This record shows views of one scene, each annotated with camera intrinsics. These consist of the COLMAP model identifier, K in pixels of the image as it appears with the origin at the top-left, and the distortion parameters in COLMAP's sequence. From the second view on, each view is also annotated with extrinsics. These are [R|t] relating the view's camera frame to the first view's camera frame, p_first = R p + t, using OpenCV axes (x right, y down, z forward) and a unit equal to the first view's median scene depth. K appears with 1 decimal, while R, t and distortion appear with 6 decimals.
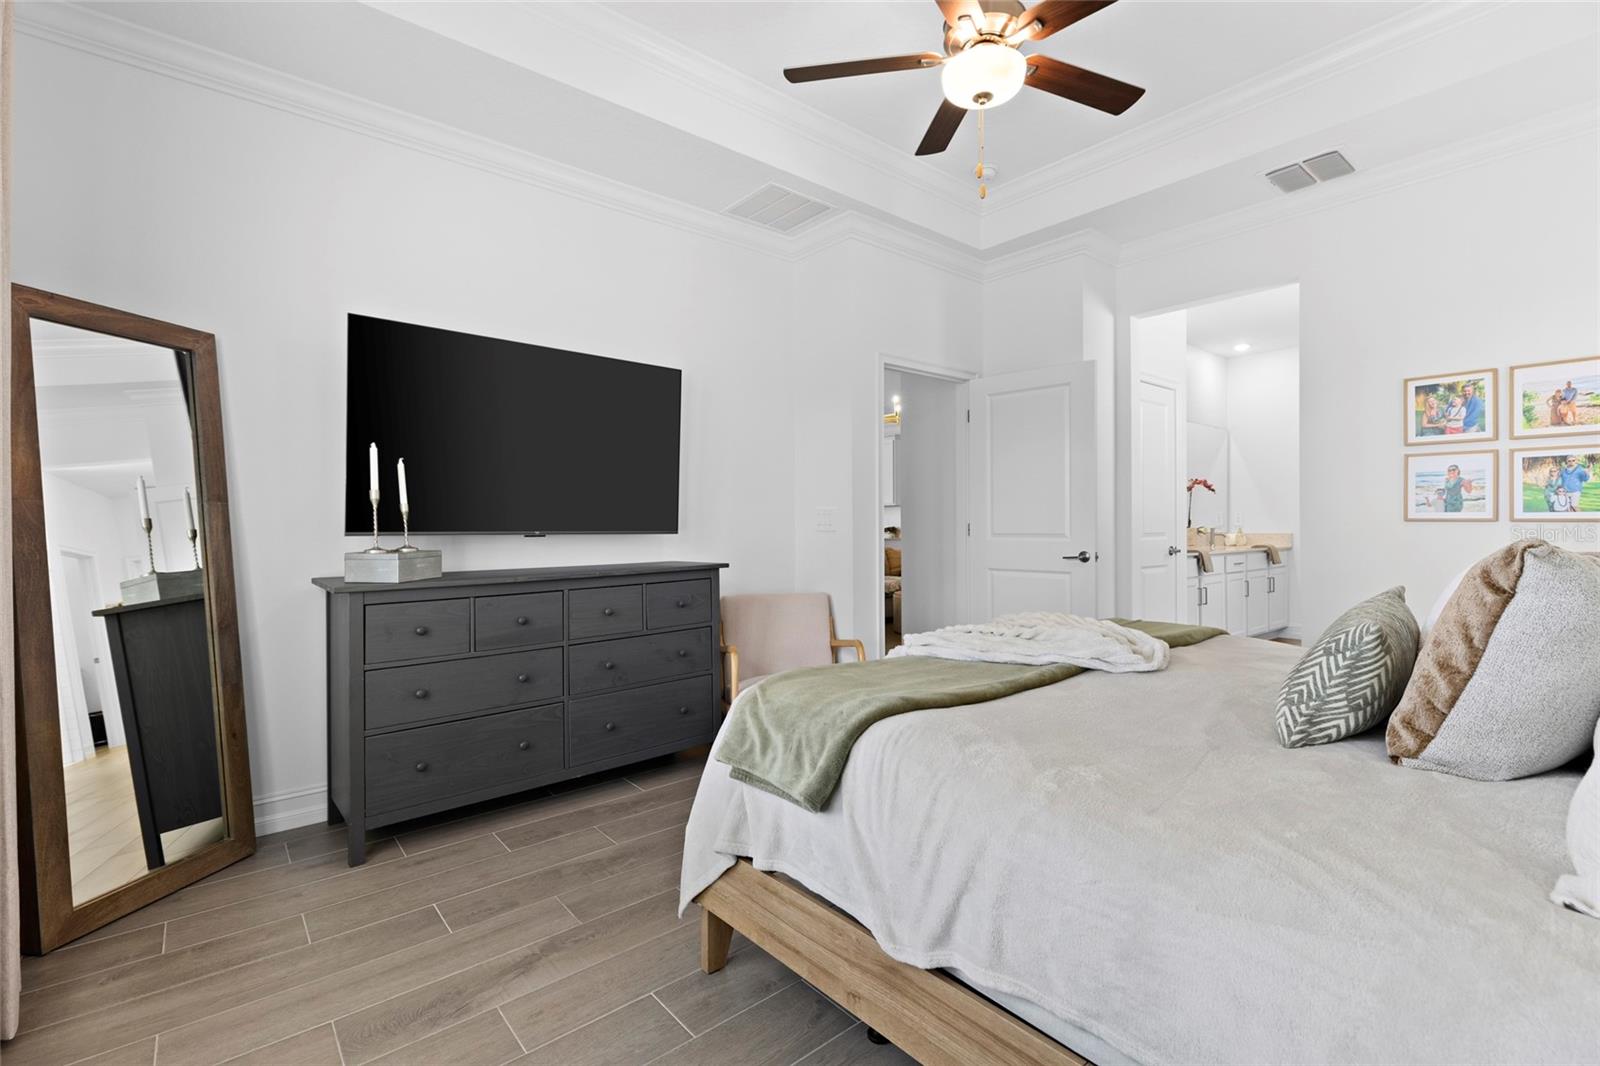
lens RADIAL K [[712.1, 0, 800.3], [0, 712.1, 535.7], [0, 0, 1]] dist [-0.002049, -0.000249]
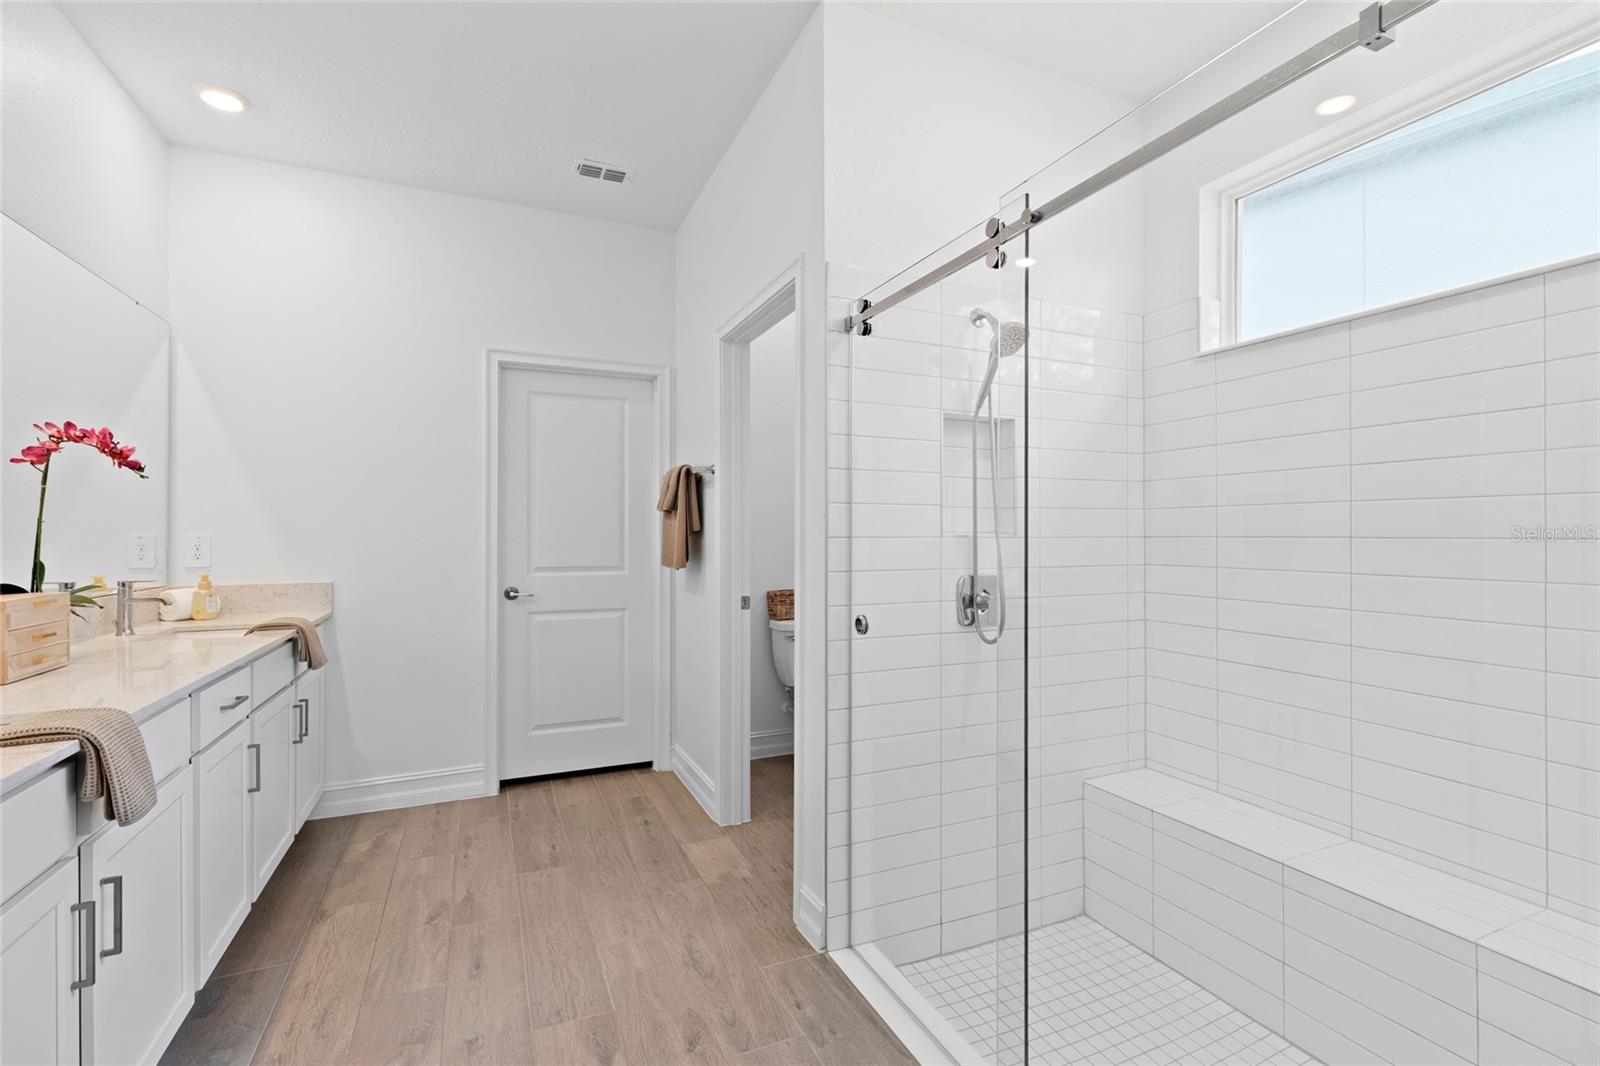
lens RADIAL K [[712.1, 0, 798.9], [0, 712.1, 533.7], [0, 0, 1]] dist [-0.002049, -0.000249]
pose [[0.261931, 0.007878, 0.965054, 0.362759], [0.004636, 0.999945, -0.009421, -0.031827], [-0.965076, 0.006942, 0.261880, 0.650057]]
